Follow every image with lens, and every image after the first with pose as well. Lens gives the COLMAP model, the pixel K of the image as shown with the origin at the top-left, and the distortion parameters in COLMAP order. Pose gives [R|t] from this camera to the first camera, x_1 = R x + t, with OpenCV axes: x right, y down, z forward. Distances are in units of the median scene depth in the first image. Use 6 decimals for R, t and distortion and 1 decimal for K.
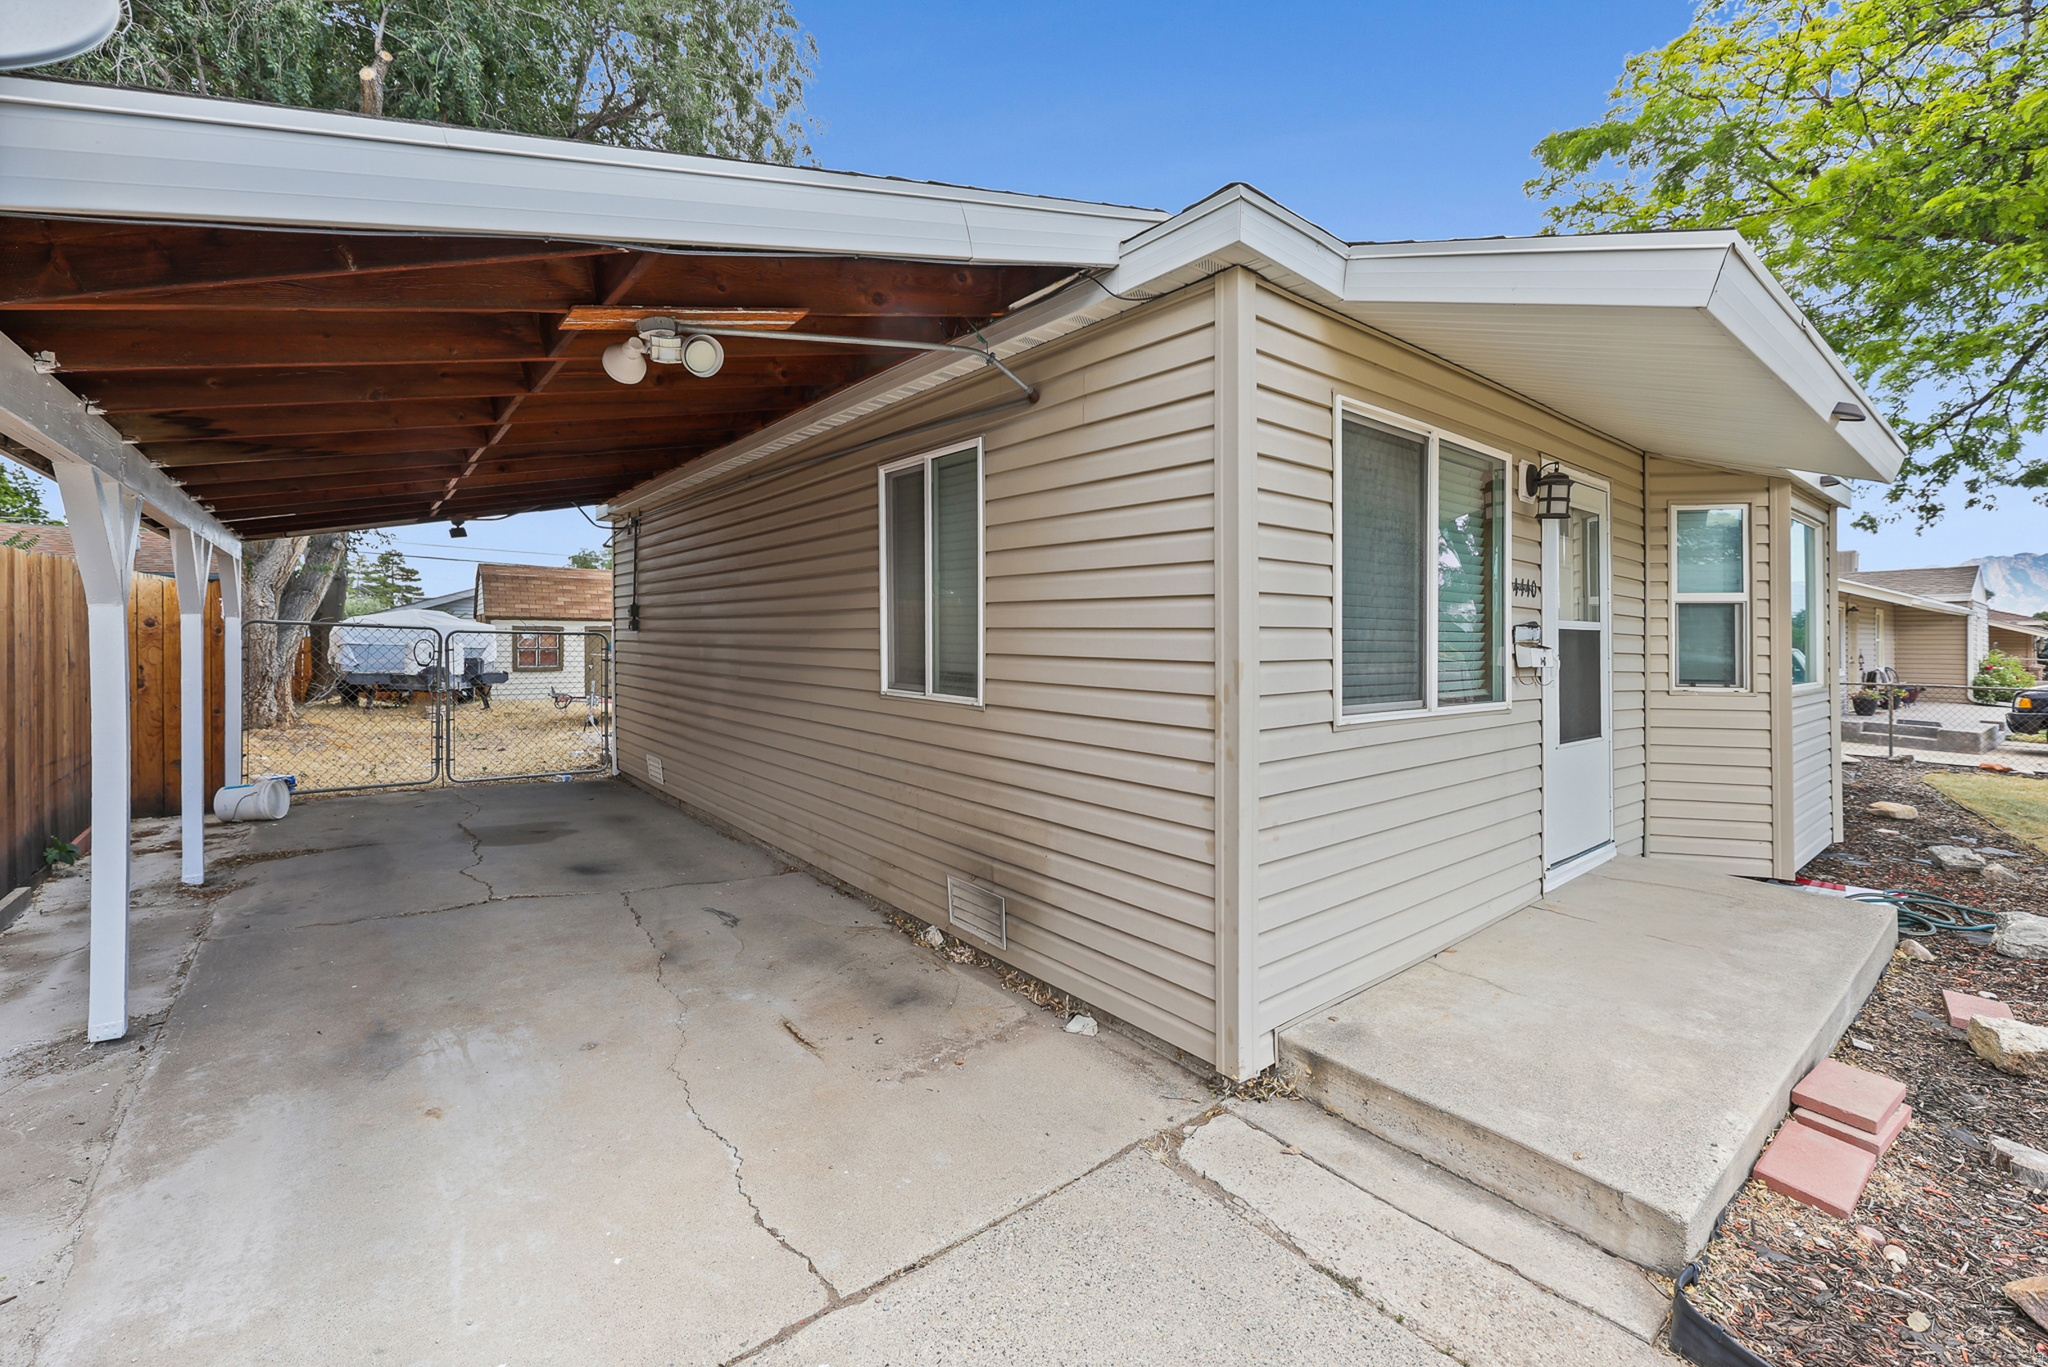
lens RADIAL K [[846.8, 0, 1041.6], [0, 846.8, 621.4], [0, 0, 1]] dist [-0.001313, -0.000330]
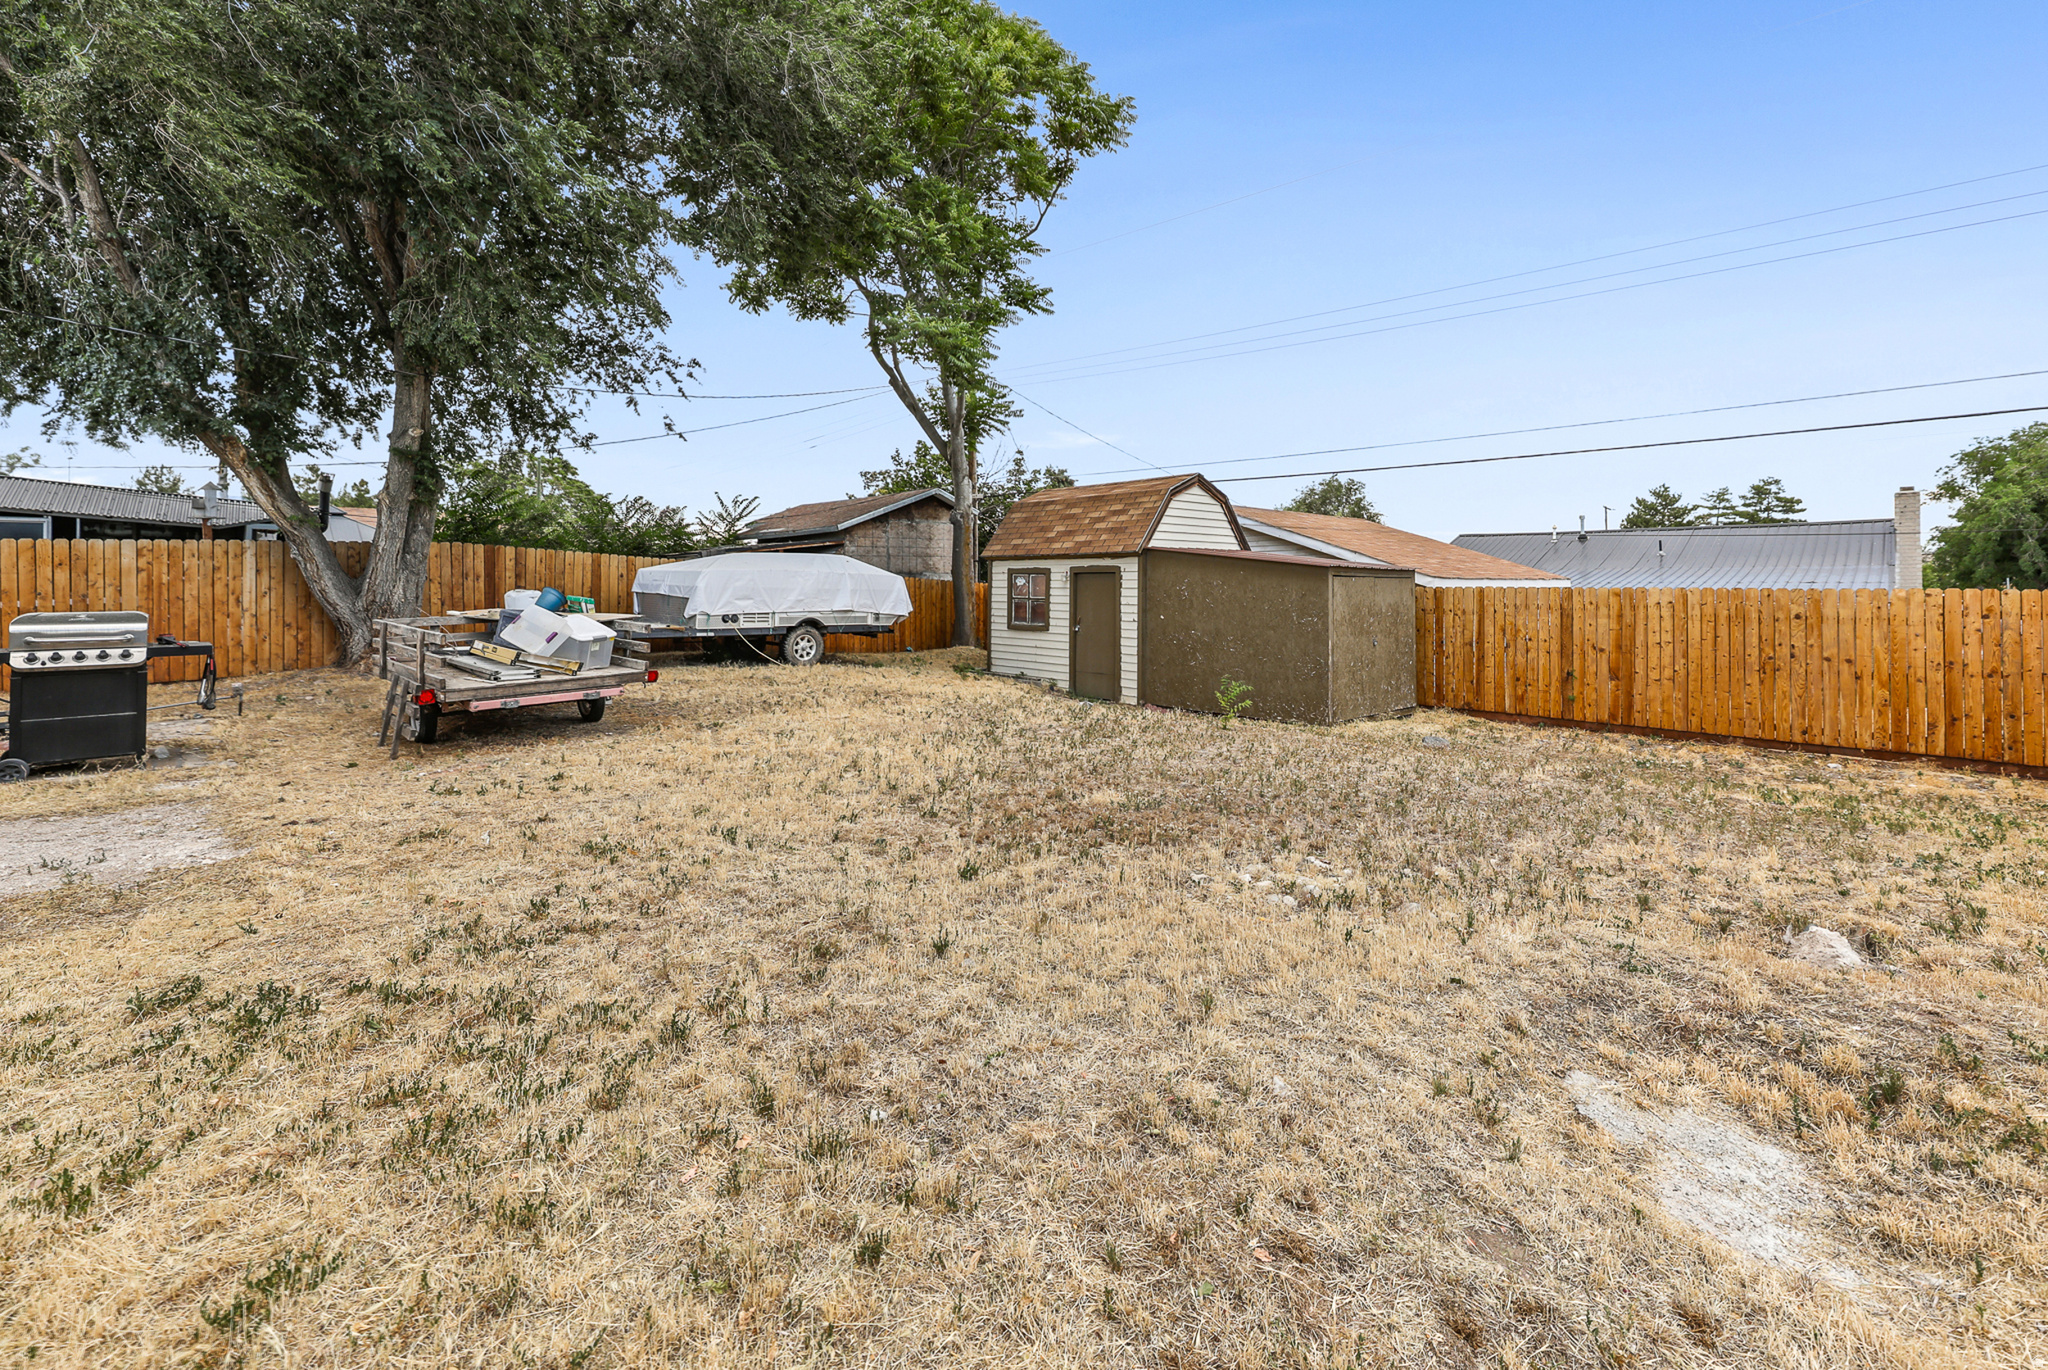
lens RADIAL K [[862.4, 0, 1037.4], [0, 862.4, 620.9], [0, 0, 1]] dist [-0.001504, -0.002916]
pose [[0.093611, 0.042389, -0.994706, 0.198816], [0.022836, 0.998739, 0.044710, 0.026463], [0.995347, -0.026900, 0.092525, 1.376530]]
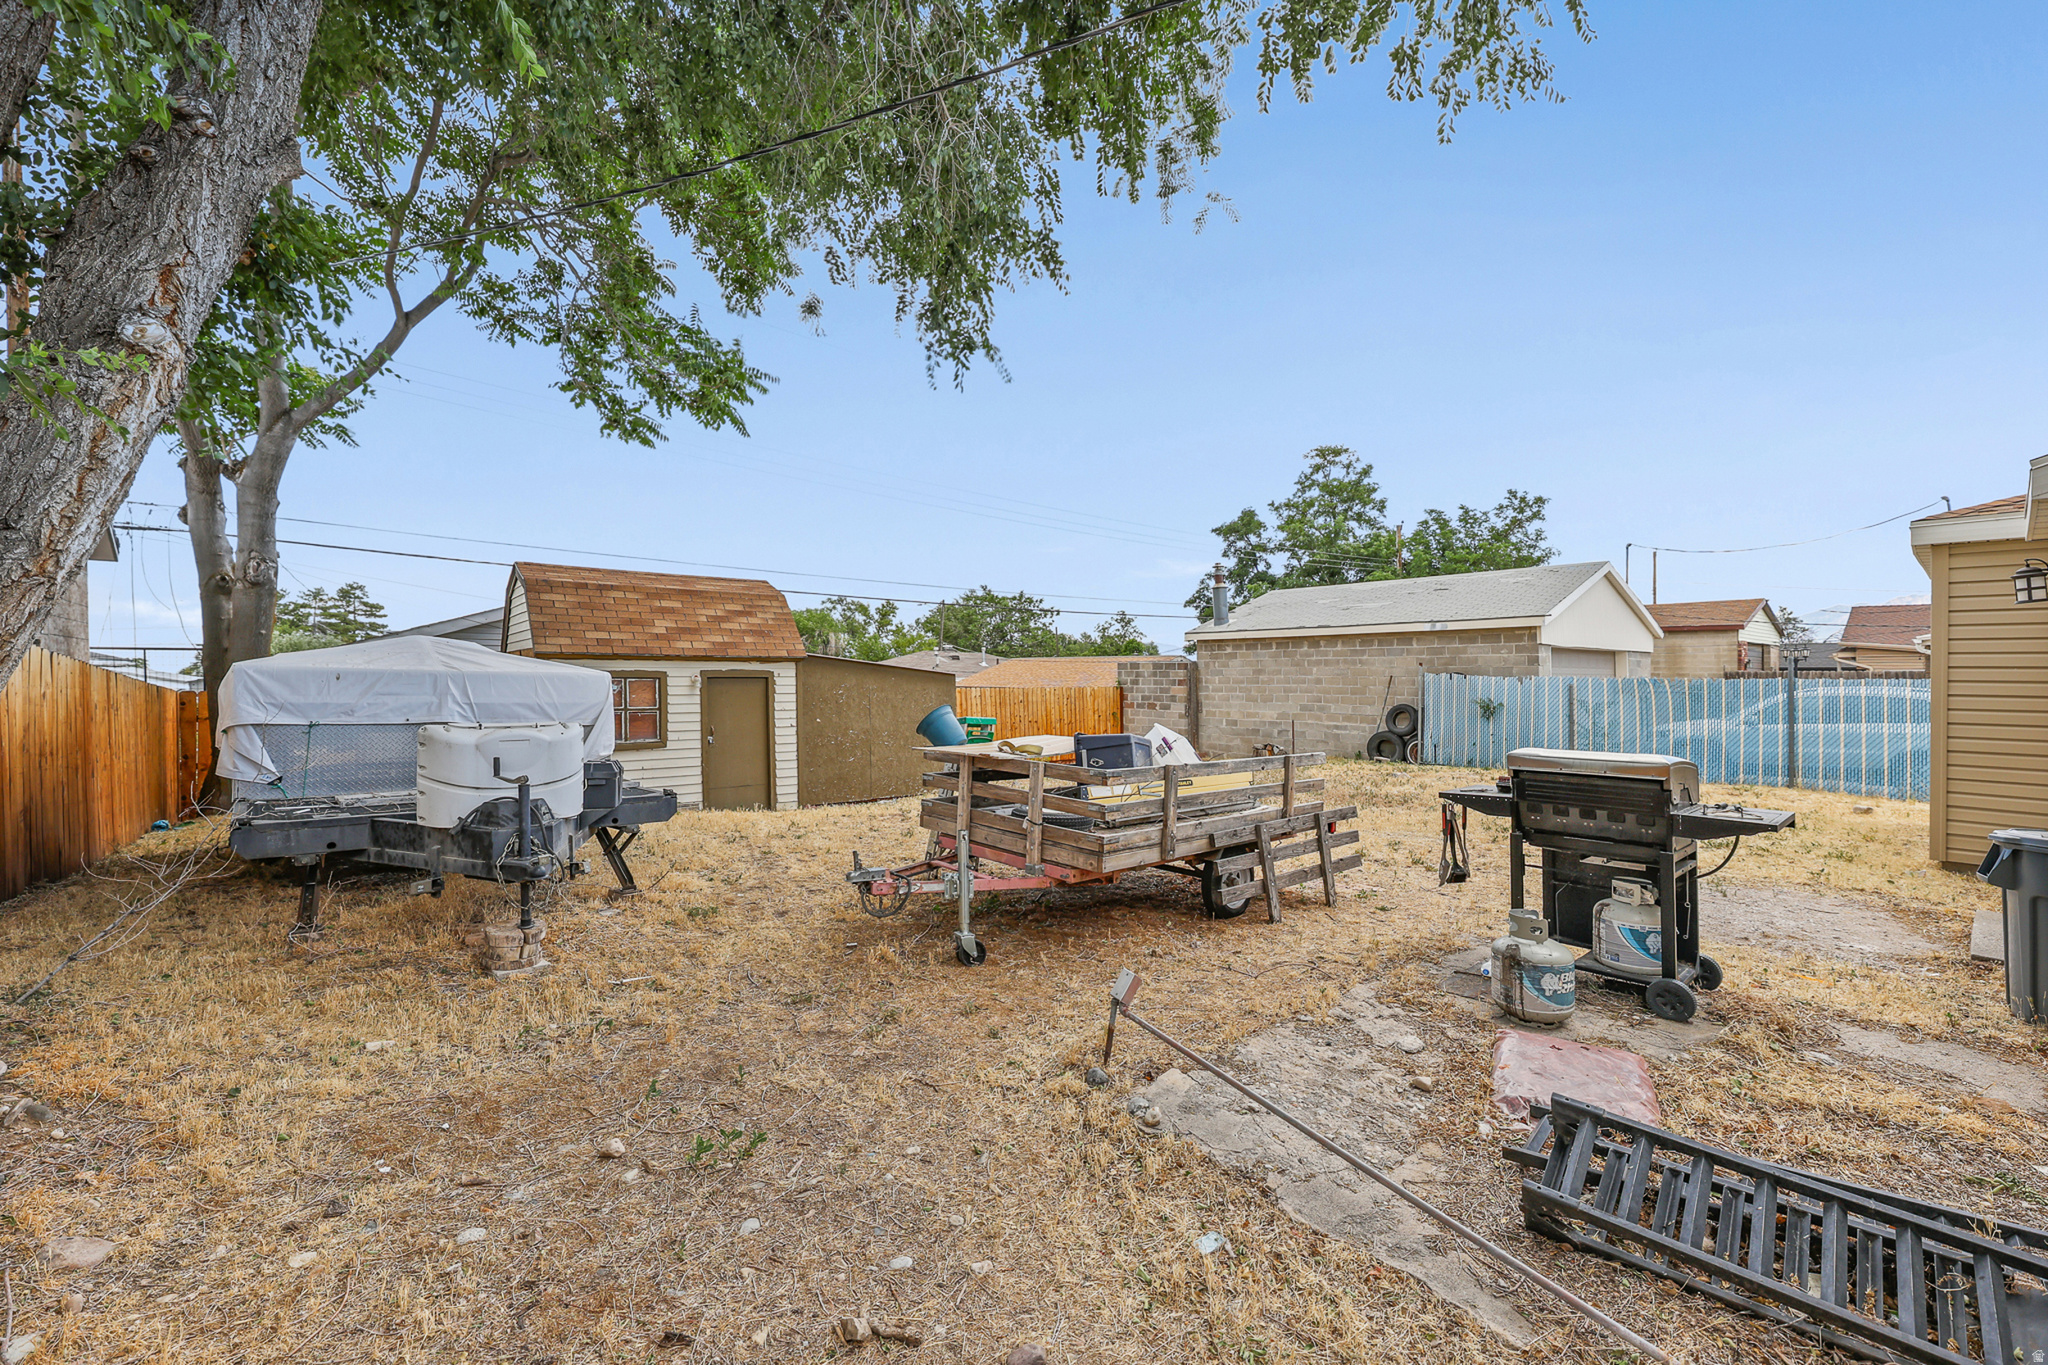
lens RADIAL K [[841.7, 0, 1046.3], [0, 841.7, 657.4], [0, 0, 1]] dist [-0.001508, -0.000118]
pose [[0.999383, -0.001934, 0.035057, -0.487483], [0.002076, 0.999990, -0.004022, -0.000390], [-0.035049, 0.004092, 0.999377, 0.624052]]
